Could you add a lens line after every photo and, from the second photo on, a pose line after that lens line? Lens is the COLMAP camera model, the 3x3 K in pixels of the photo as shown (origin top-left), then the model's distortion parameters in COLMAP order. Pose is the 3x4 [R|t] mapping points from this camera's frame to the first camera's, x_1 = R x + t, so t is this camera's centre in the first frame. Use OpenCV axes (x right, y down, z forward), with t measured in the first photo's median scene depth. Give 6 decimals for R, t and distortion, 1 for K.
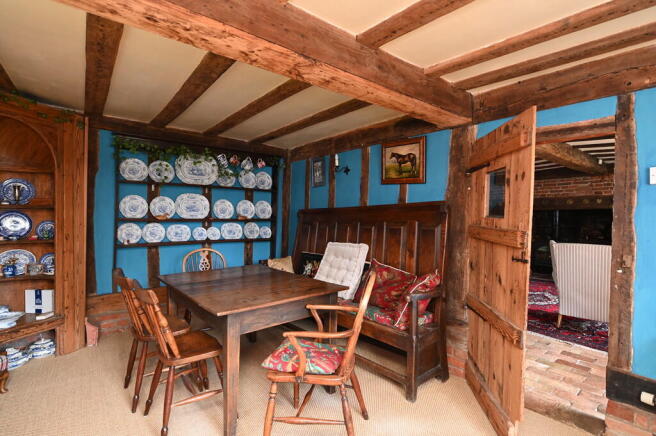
lens RADIAL K [[316.5, 0, 327.6], [0, 316.5, 217.4], [0, 0, 1]] dist [0.000495, -0.000089]
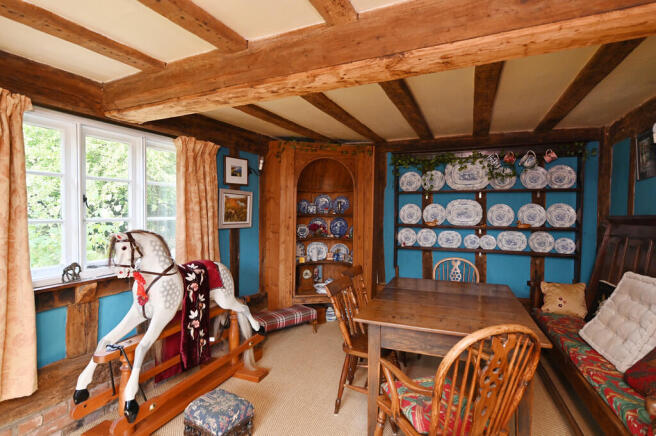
lens RADIAL K [[327.2, 0, 327.9], [0, 327.2, 218.2], [0, 0, 1]] dist [-0.007006, -0.000997]
pose [[0.446731, 0.012588, -0.894580, 0.283142], [-0.006987, 0.999920, 0.010581, -0.026112], [0.894641, 0.001523, 0.446783, 0.184005]]
